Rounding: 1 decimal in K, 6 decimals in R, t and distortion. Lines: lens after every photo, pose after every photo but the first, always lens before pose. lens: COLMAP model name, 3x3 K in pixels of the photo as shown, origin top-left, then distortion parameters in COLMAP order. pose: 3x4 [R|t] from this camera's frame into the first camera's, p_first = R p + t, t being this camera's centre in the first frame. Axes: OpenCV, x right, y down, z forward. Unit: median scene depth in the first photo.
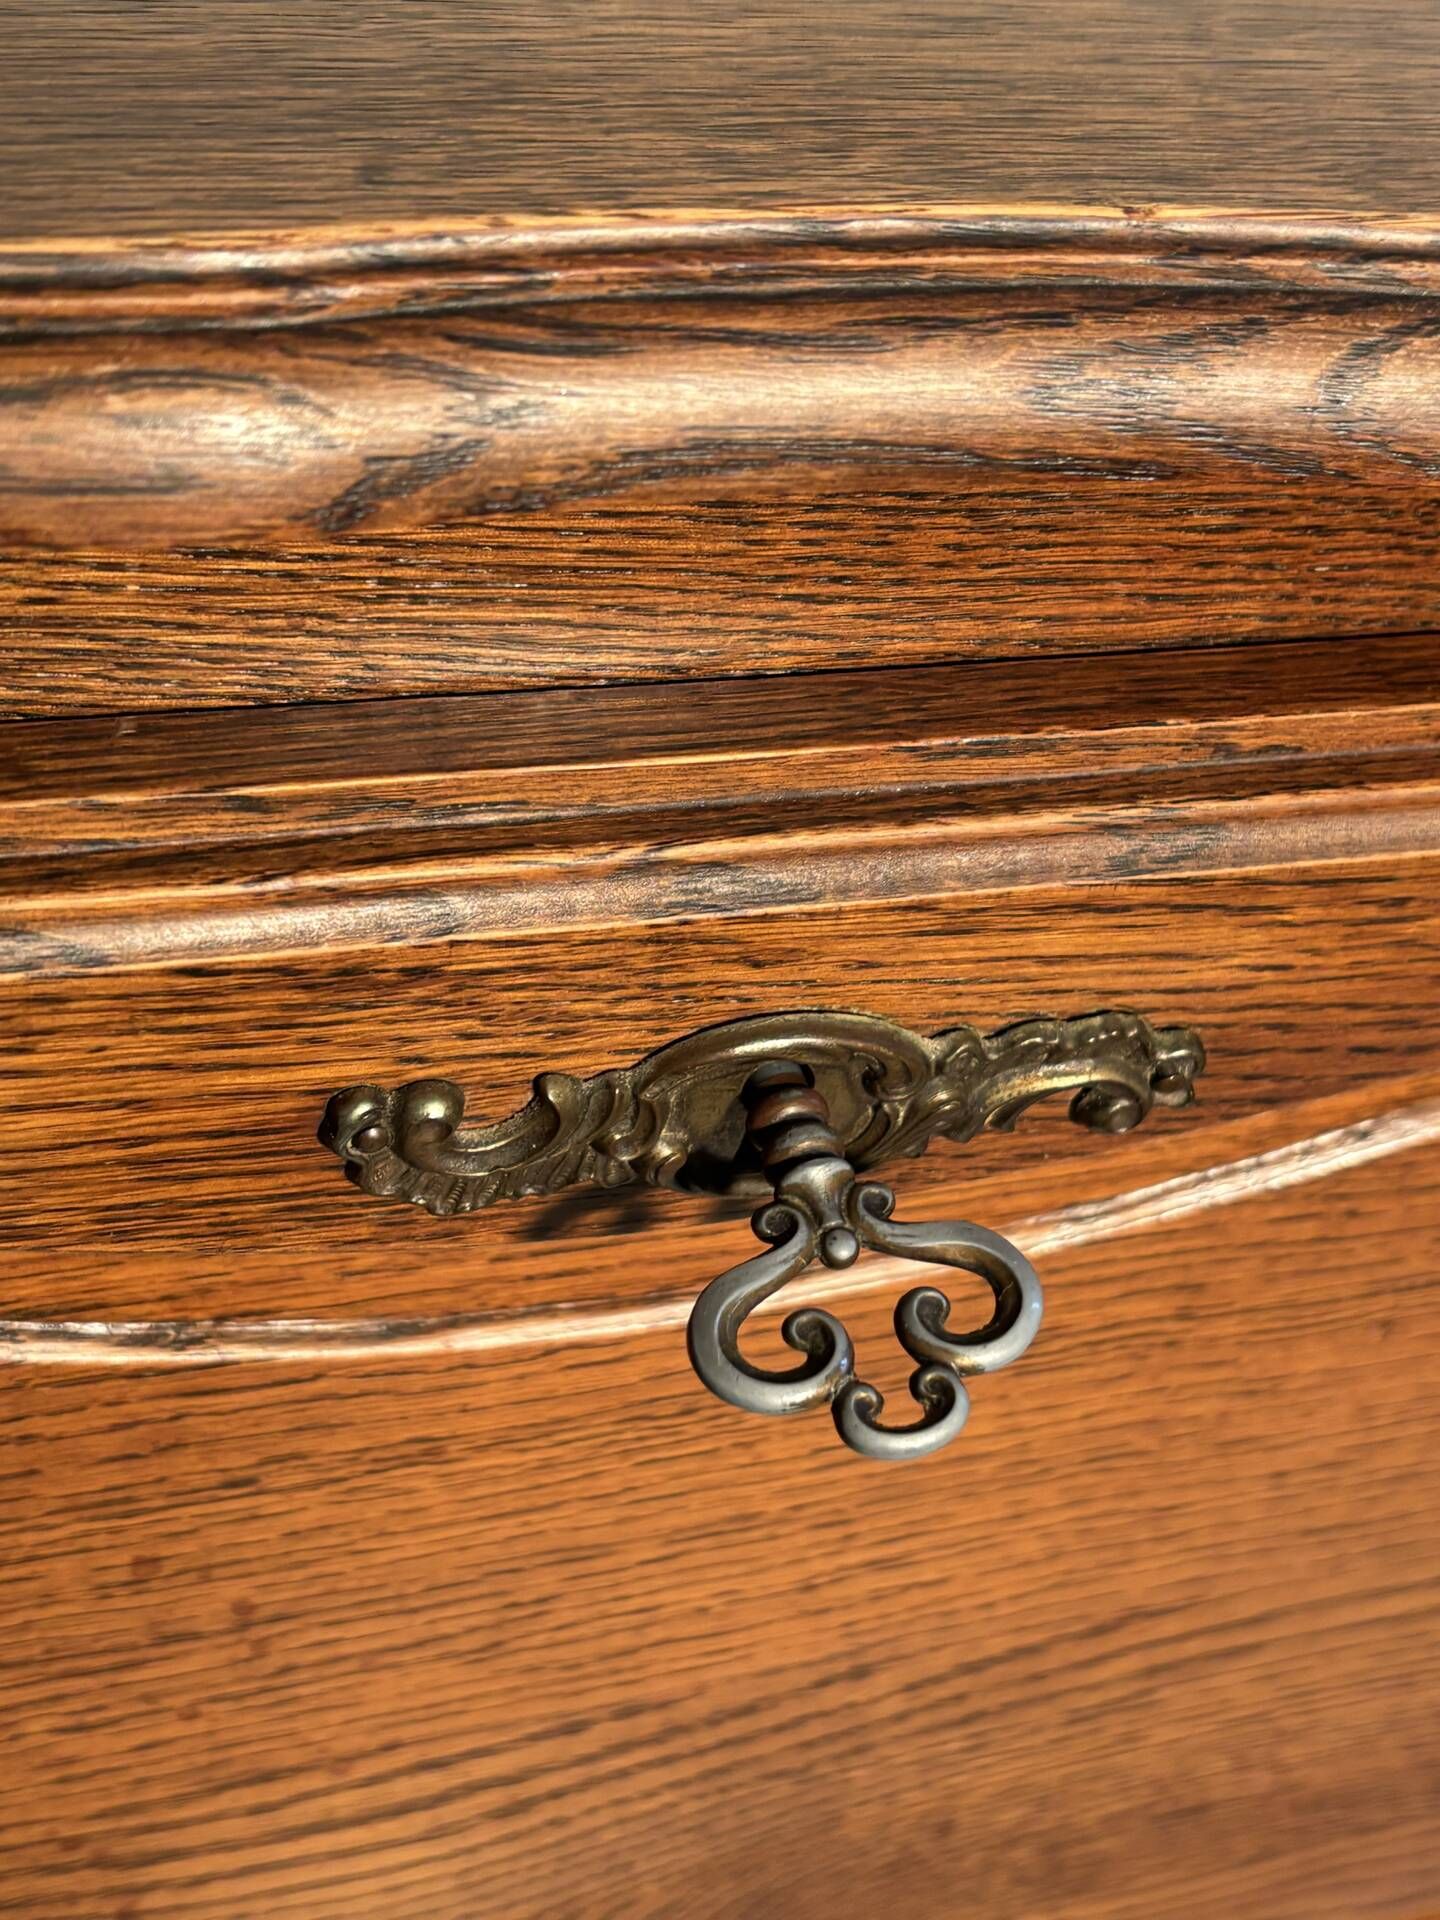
lens RADIAL K [[2624.7, 0, 739.5], [0, 2624.7, 960.2], [0, 0, 1]] dist [0.070666, 0.000000]
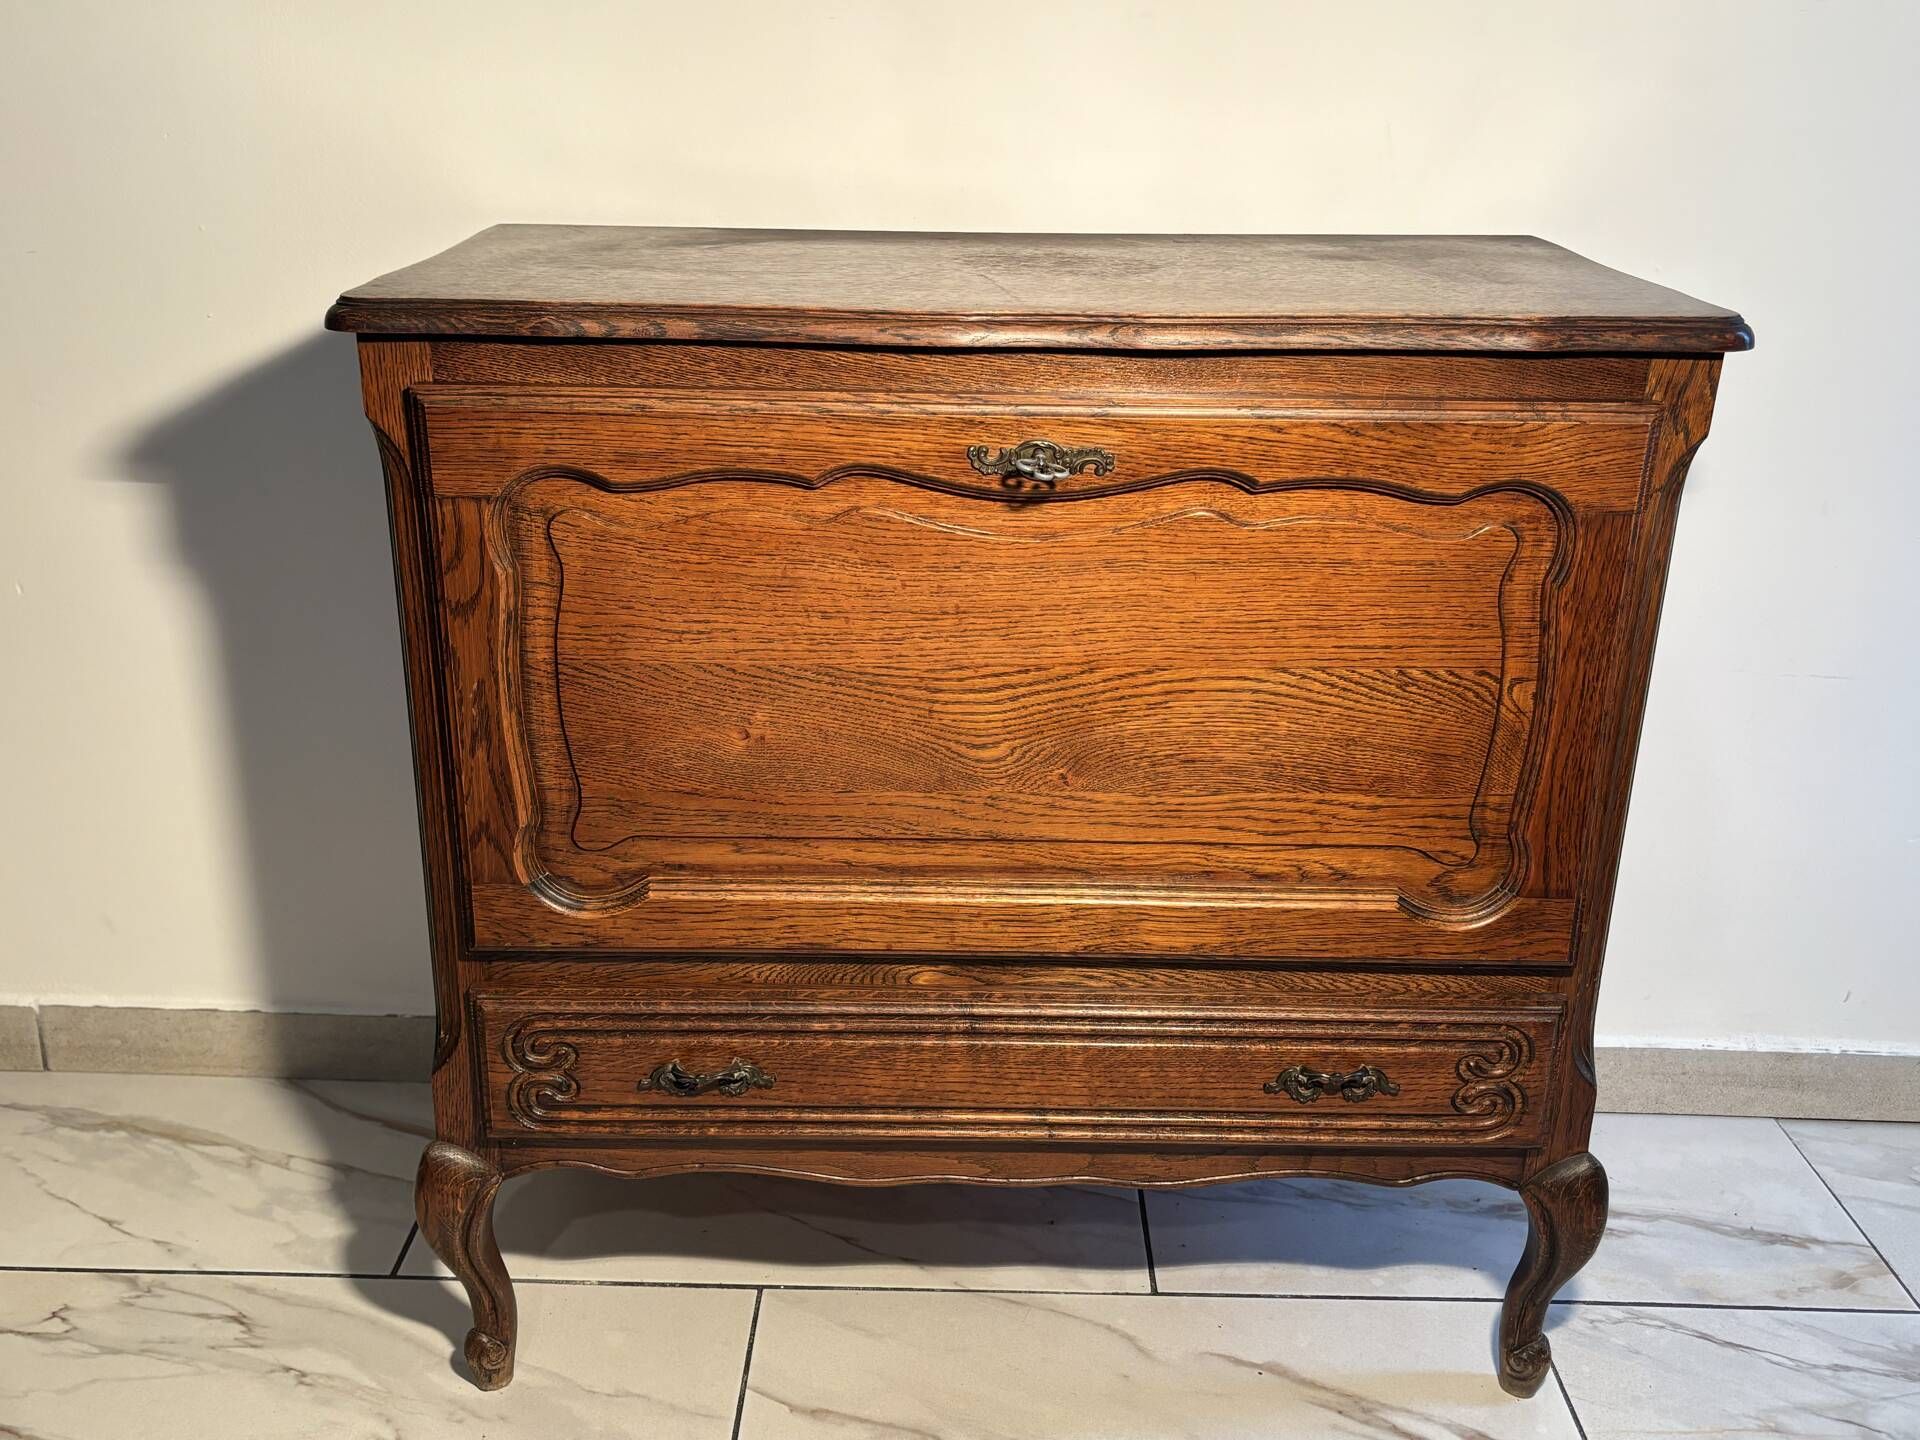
lens RADIAL K [[1809.3, 0, 951.0], [0, 1809.3, 723.9], [0, 0, 1]] dist [0.023121, 0.000000]
pose [[0.958074, -0.009855, -0.286353, 0.845613], [-0.101313, 0.923194, -0.370741, 1.840487], [0.268013, 0.384209, 0.883489, -2.128335]]
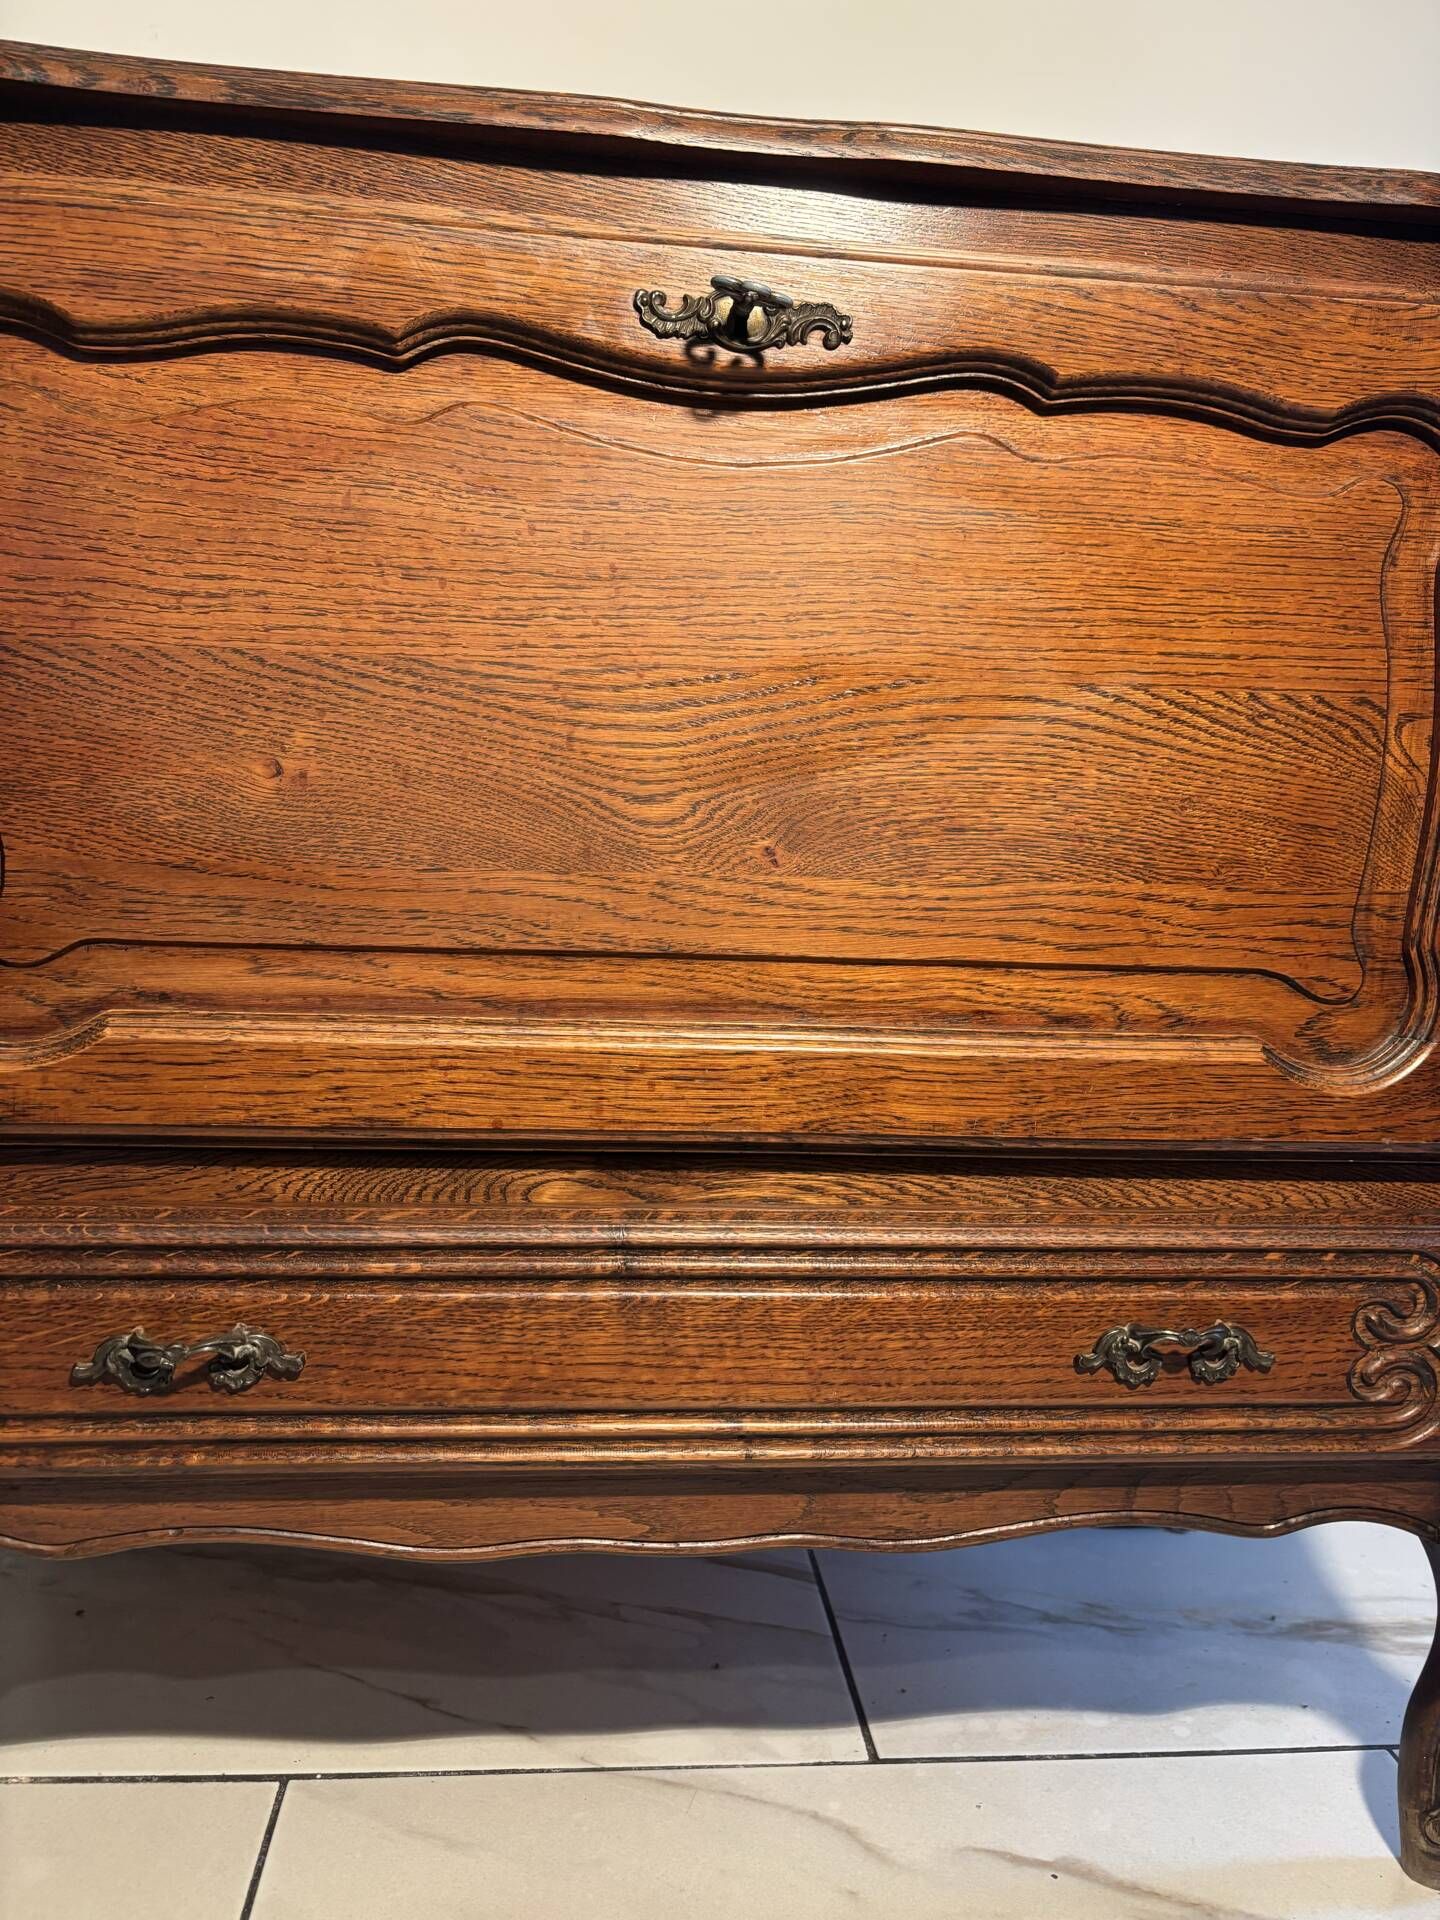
lens RADIAL K [[1468.5, 0, 717.4], [0, 1468.5, 943.8], [0, 0, 1]] dist [0.033110, -0.042375]
pose [[0.983262, -0.070350, -0.168067, 0.243629], [-0.046792, 0.794003, -0.606110, 1.857647], [0.176086, 0.603829, 0.777421, -0.182759]]
